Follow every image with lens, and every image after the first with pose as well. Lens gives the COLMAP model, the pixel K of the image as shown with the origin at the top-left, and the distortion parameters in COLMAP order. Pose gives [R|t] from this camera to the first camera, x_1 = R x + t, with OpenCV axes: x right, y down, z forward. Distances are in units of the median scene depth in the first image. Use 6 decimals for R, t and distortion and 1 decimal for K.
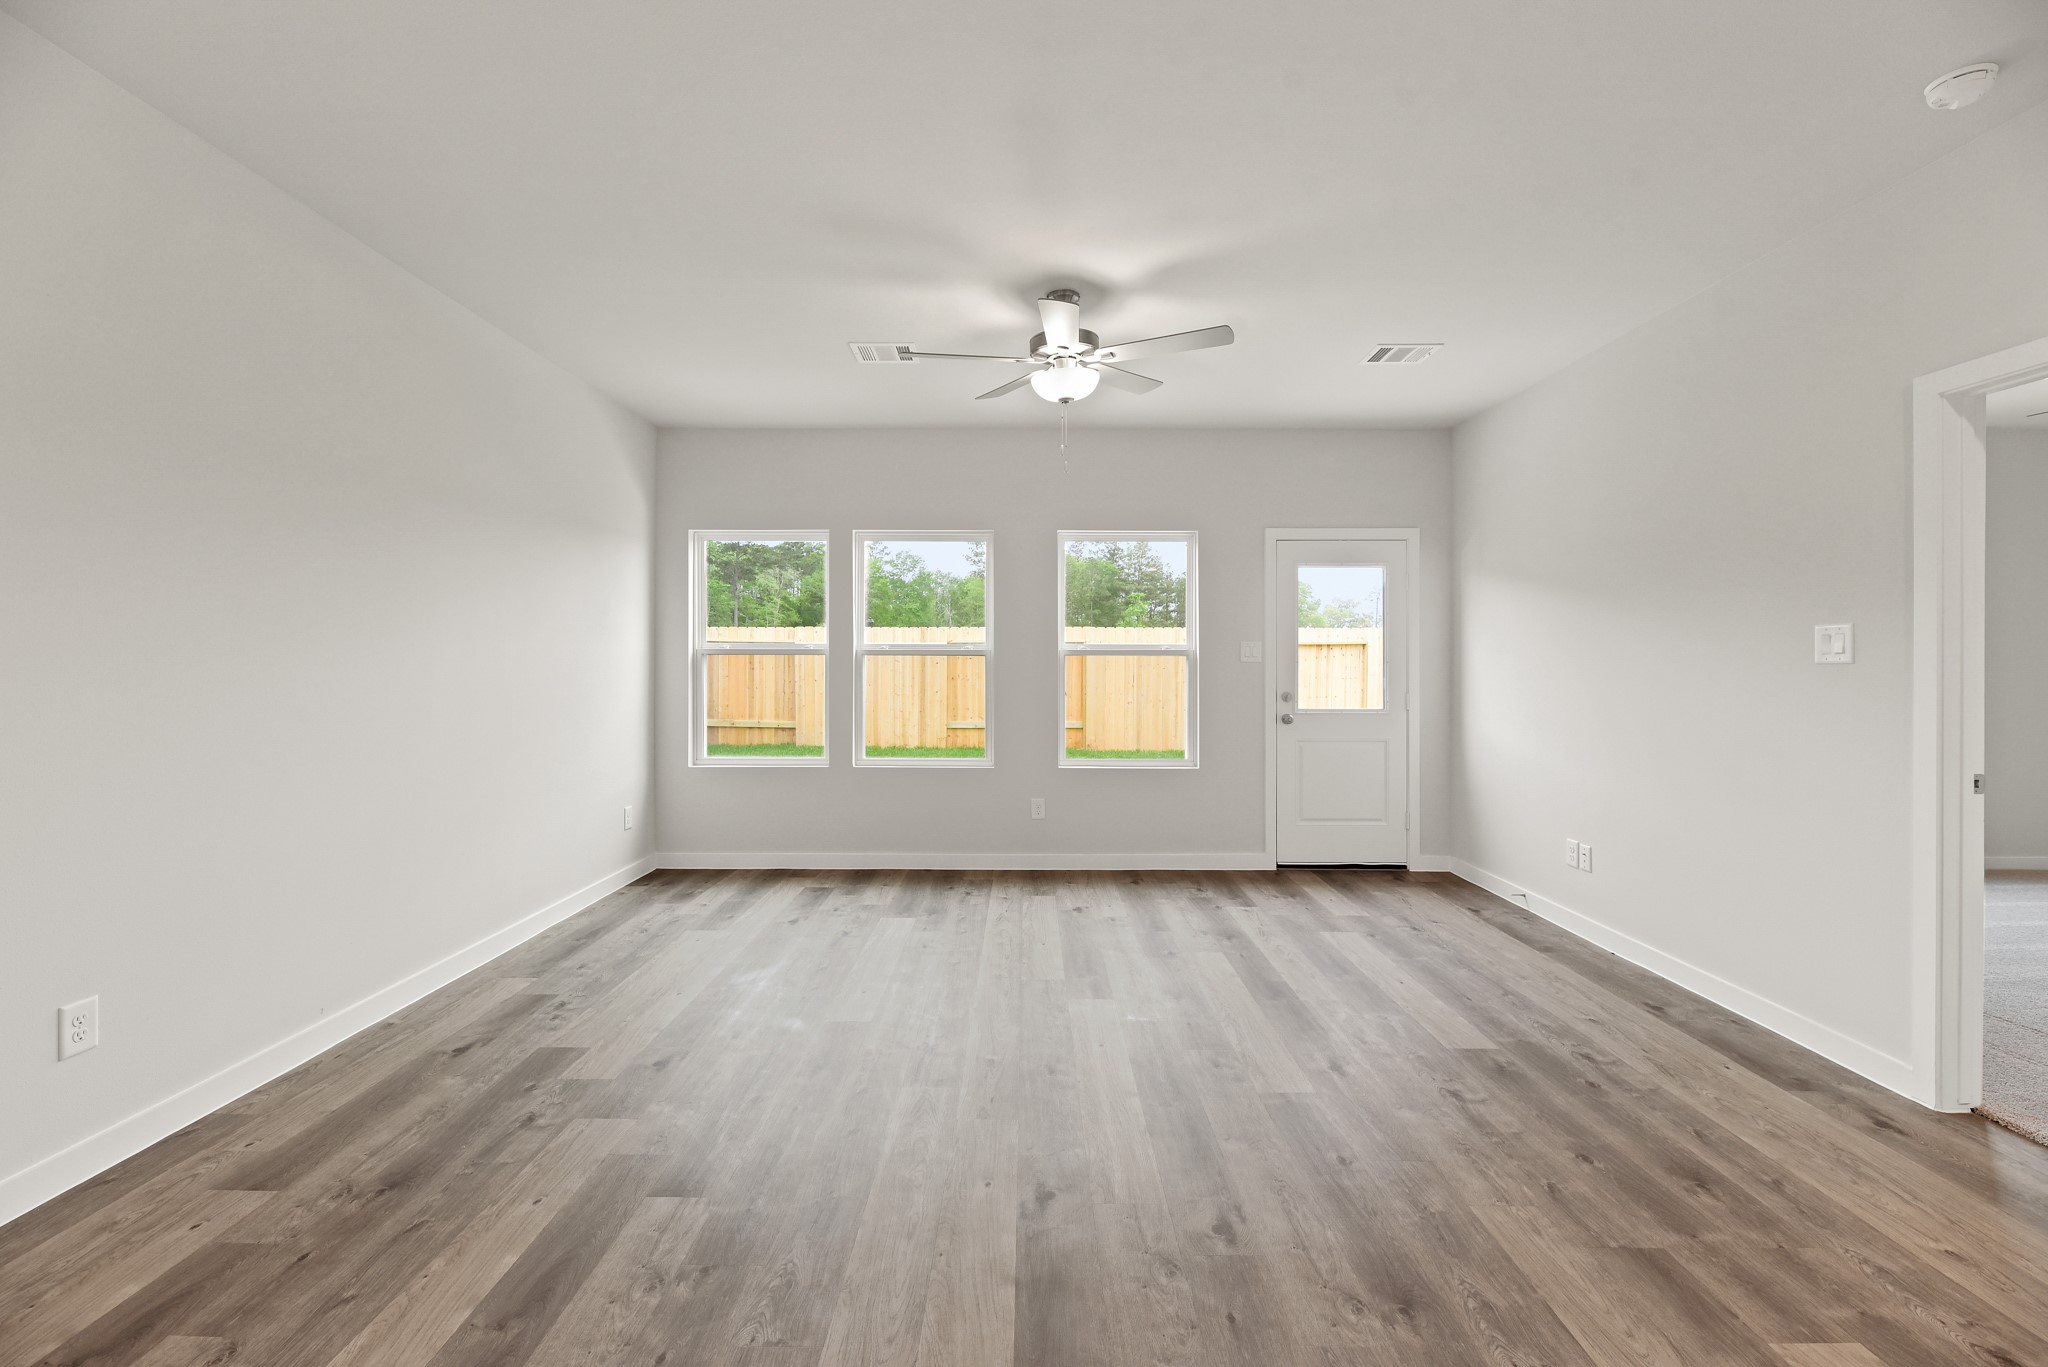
lens RADIAL K [[830.4, 0, 1005.6], [0, 830.4, 662.8], [0, 0, 1]] dist [-0.000230, -0.002703]
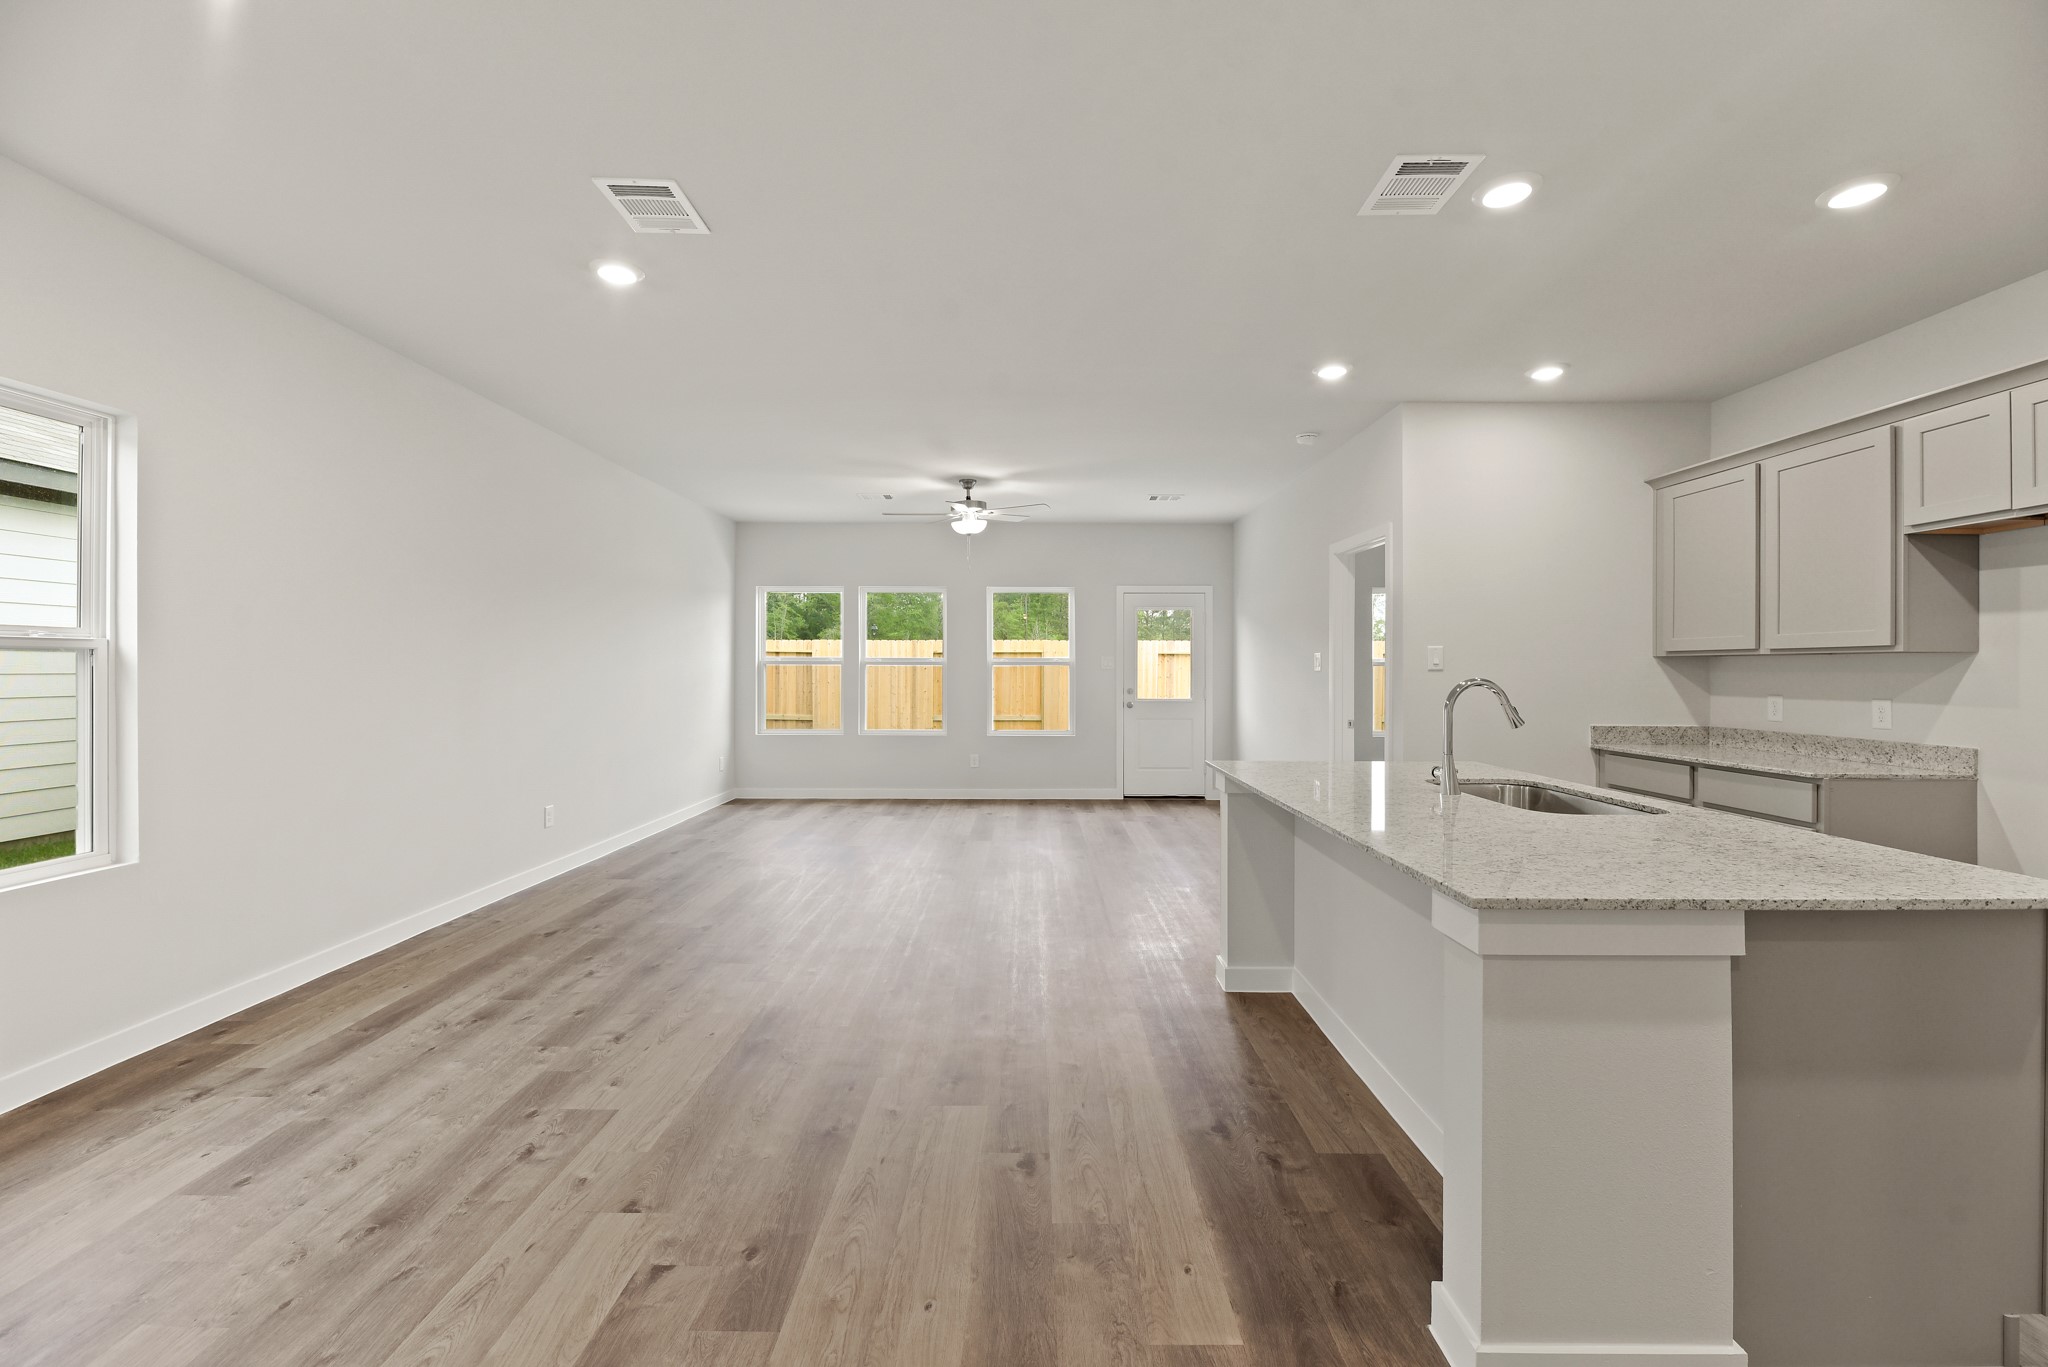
lens RADIAL K [[830.4, 0, 1016.1], [0, 830.4, 658.1], [0, 0, 1]] dist [-0.000230, -0.002703]
pose [[0.999978, 0.000484, 0.006637, 0.141992], [-0.000413, 0.999943, -0.010663, -0.006870], [-0.006641, 0.010660, 0.999921, -0.780420]]
